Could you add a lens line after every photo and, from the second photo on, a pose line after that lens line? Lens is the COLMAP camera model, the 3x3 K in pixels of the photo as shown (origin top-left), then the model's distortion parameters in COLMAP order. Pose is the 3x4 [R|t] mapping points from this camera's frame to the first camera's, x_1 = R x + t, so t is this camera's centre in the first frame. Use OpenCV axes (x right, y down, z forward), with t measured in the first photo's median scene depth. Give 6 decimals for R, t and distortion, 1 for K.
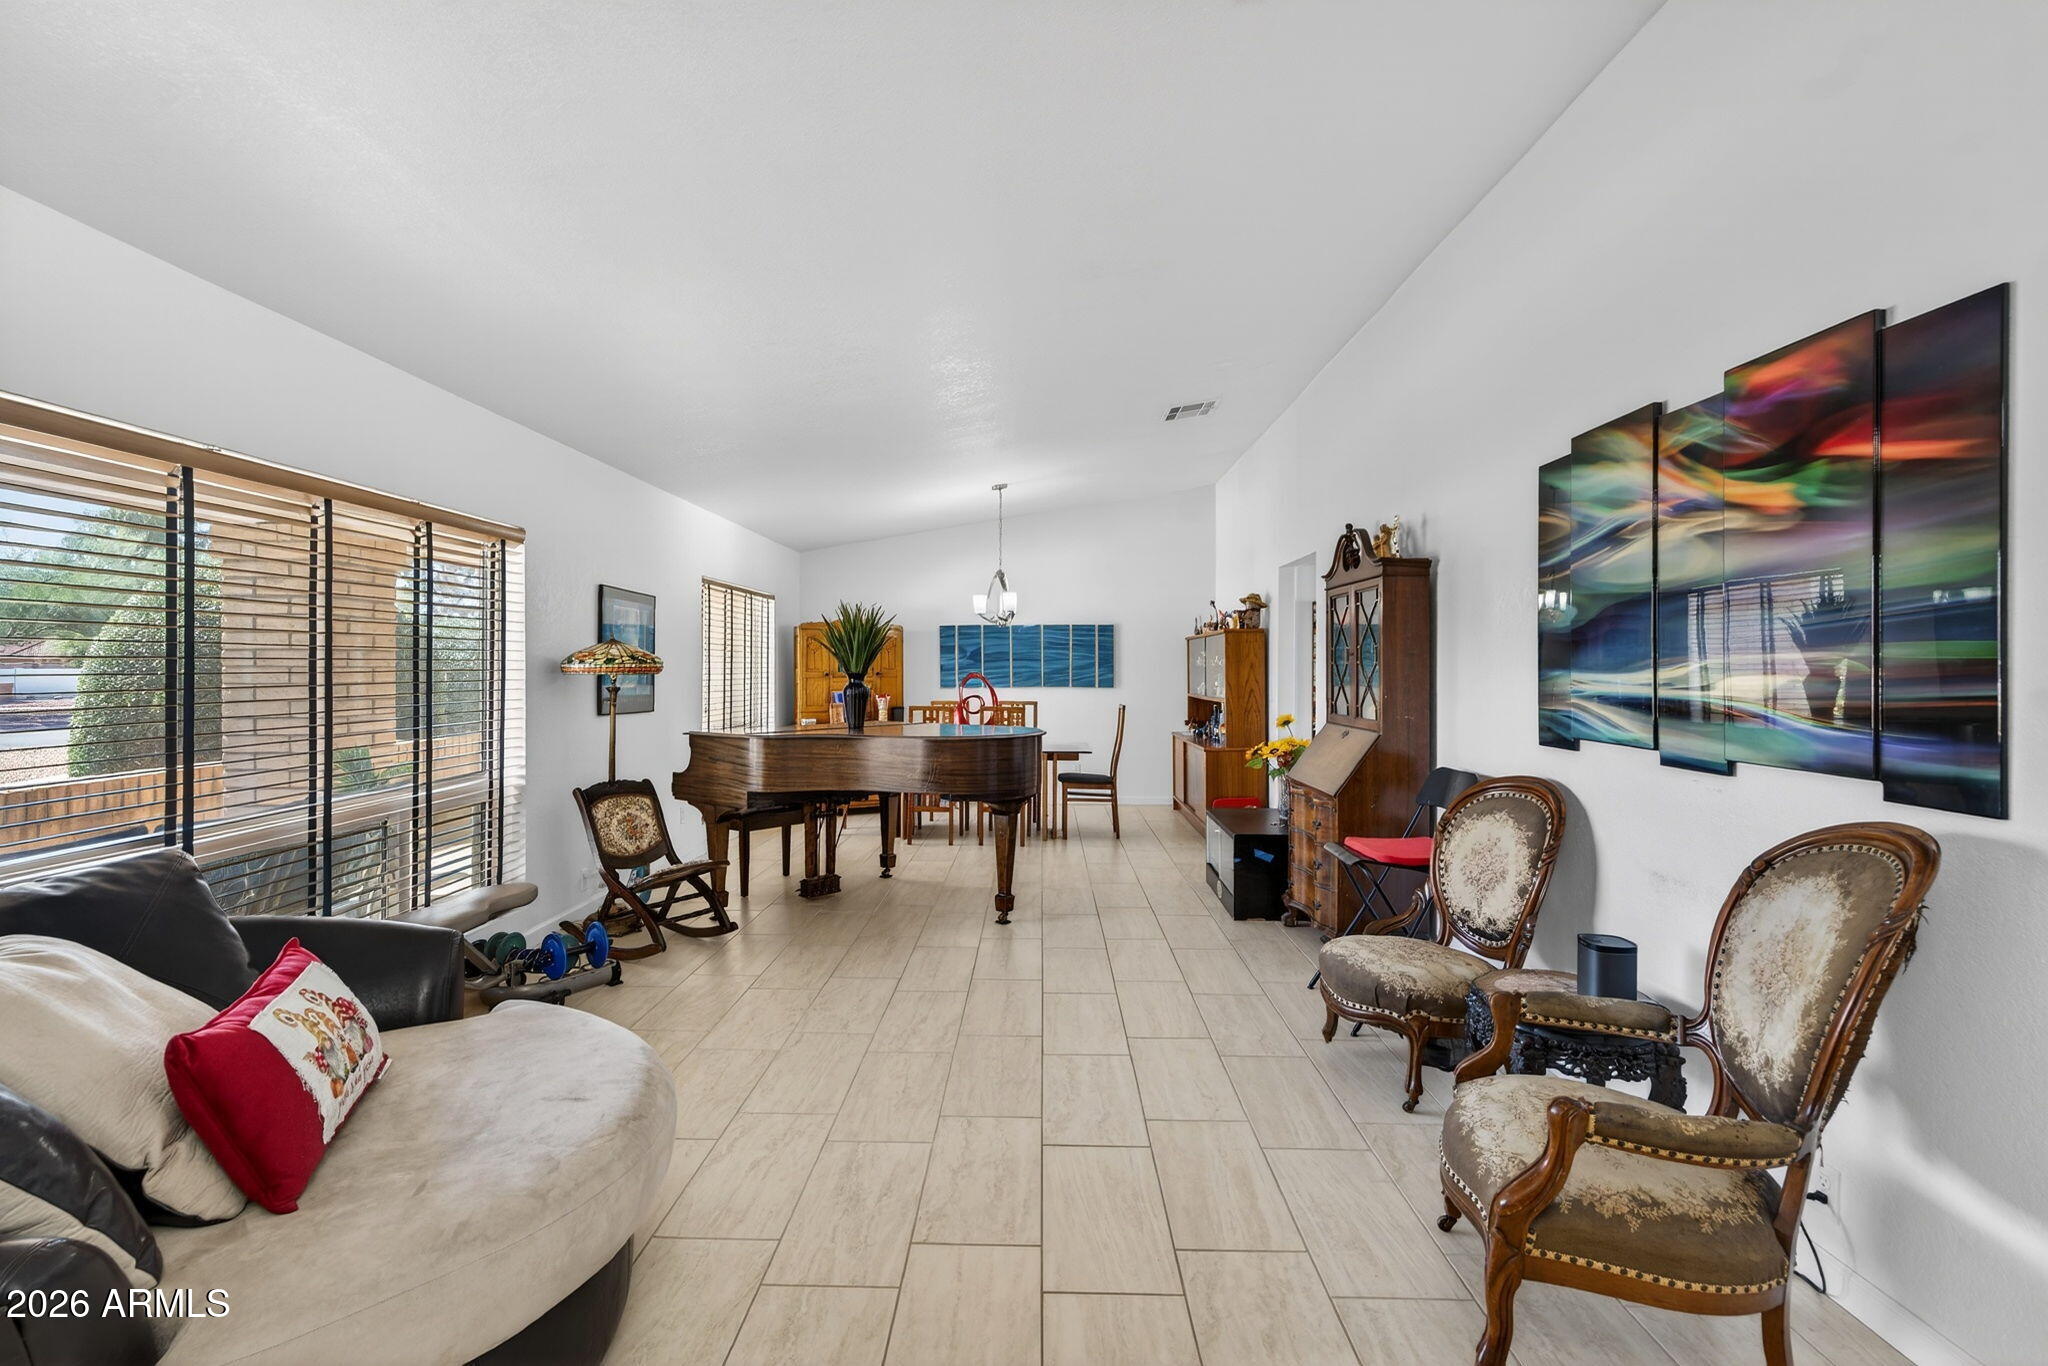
lens RADIAL K [[932.5, 0, 1022.6], [0, 932.5, 671.0], [0, 0, 1]] dist [-0.001366, 0.000407]
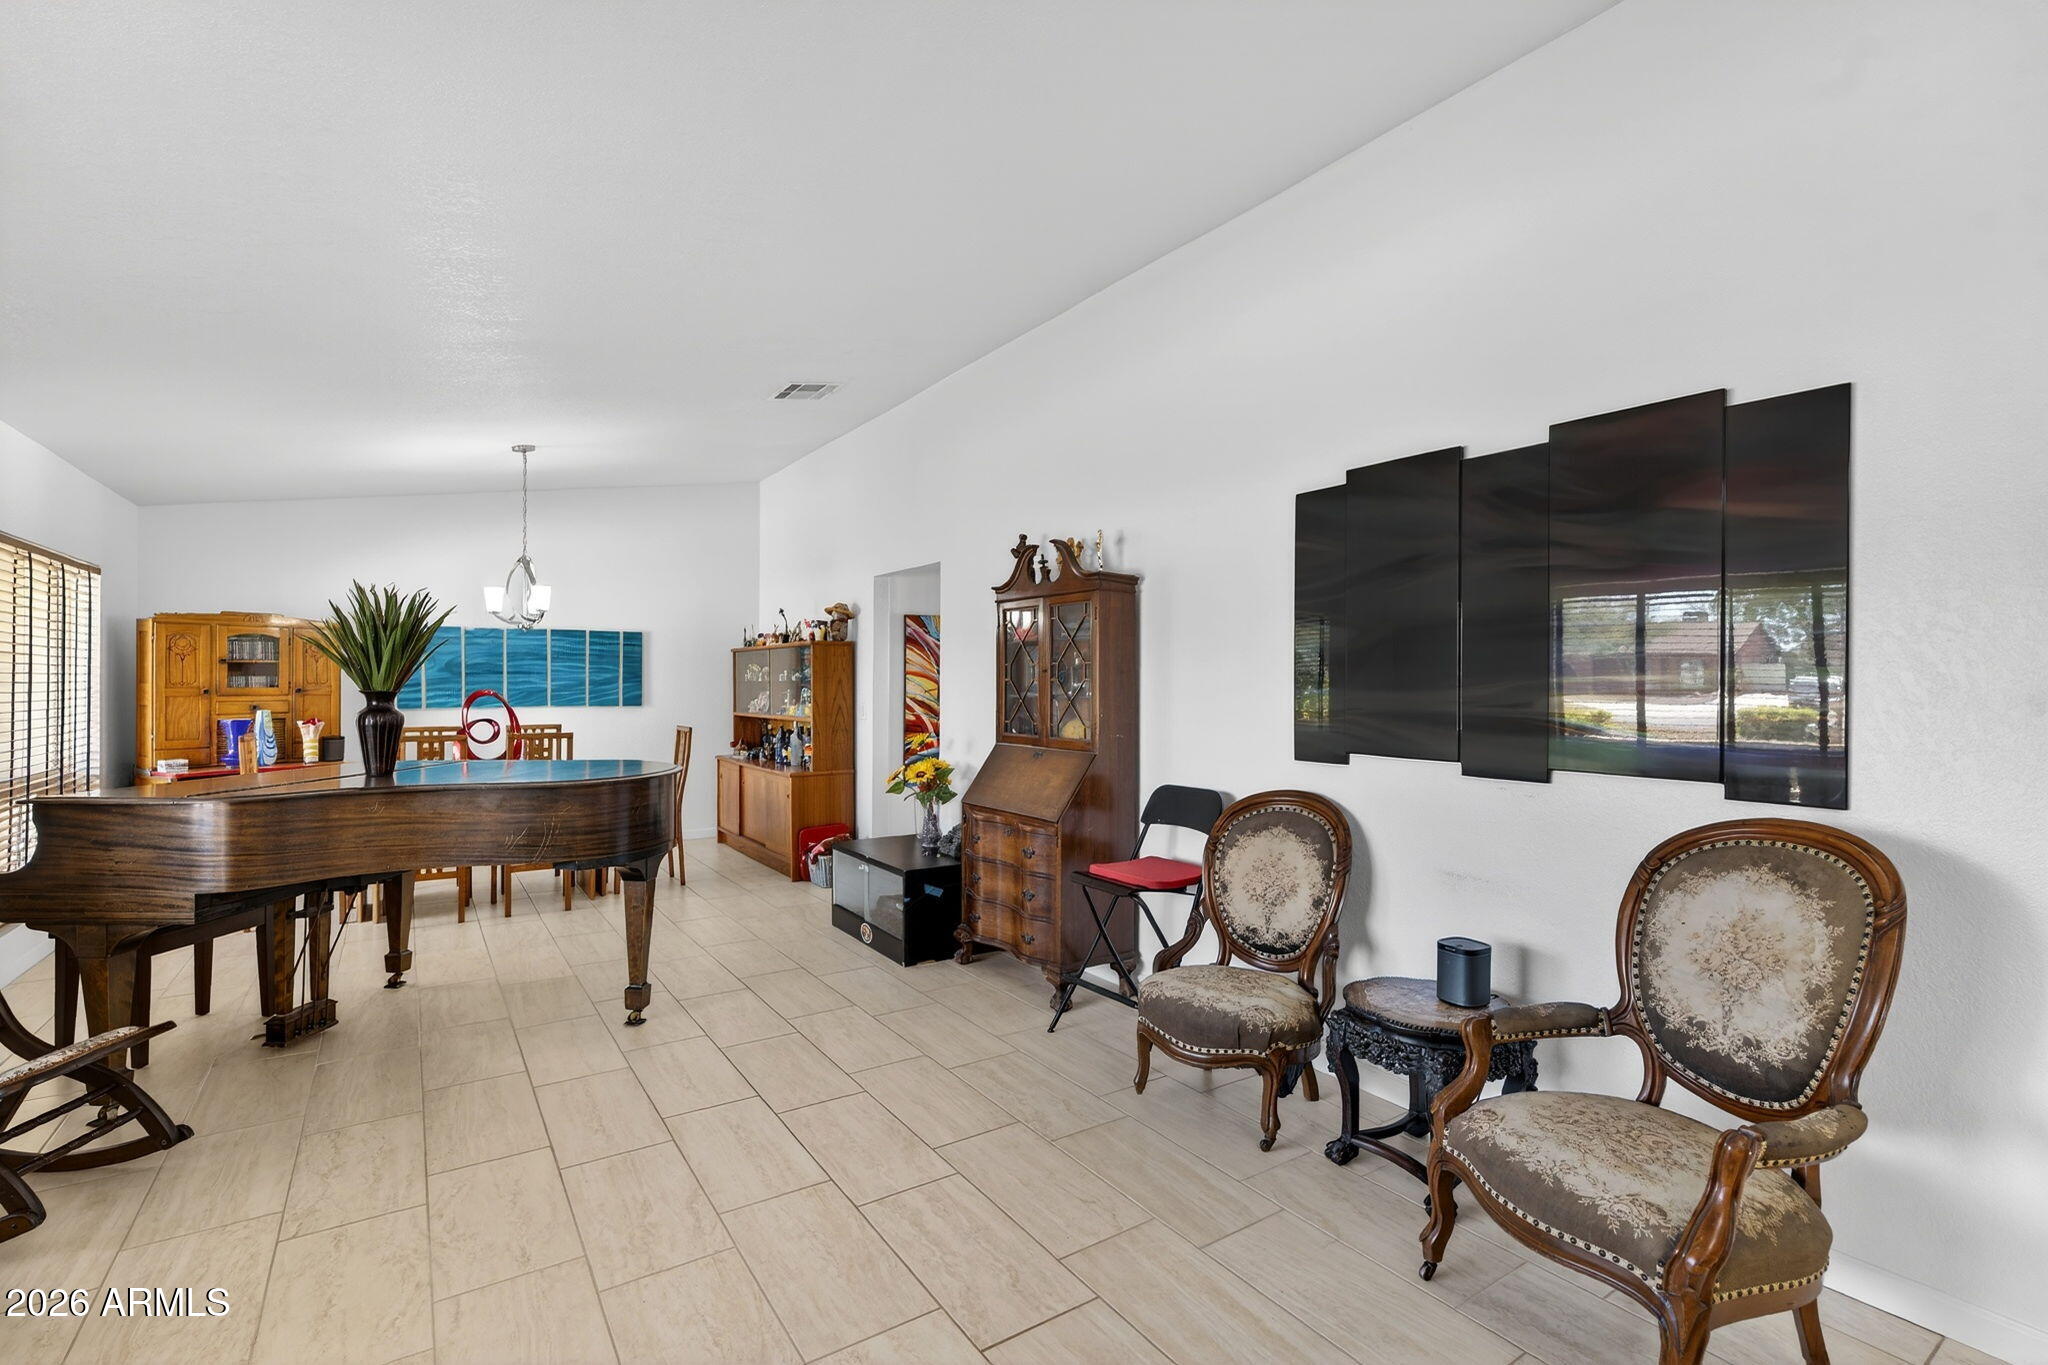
lens RADIAL K [[915.9, 0, 1021.5], [0, 915.9, 688.3], [0, 0, 1]] dist [-0.010818, 0.000609]
pose [[0.814659, -0.000979, 0.579940, -0.195898], [-0.001076, 0.999994, 0.003198, -0.002666], [-0.579940, -0.003229, 0.814653, 0.224830]]
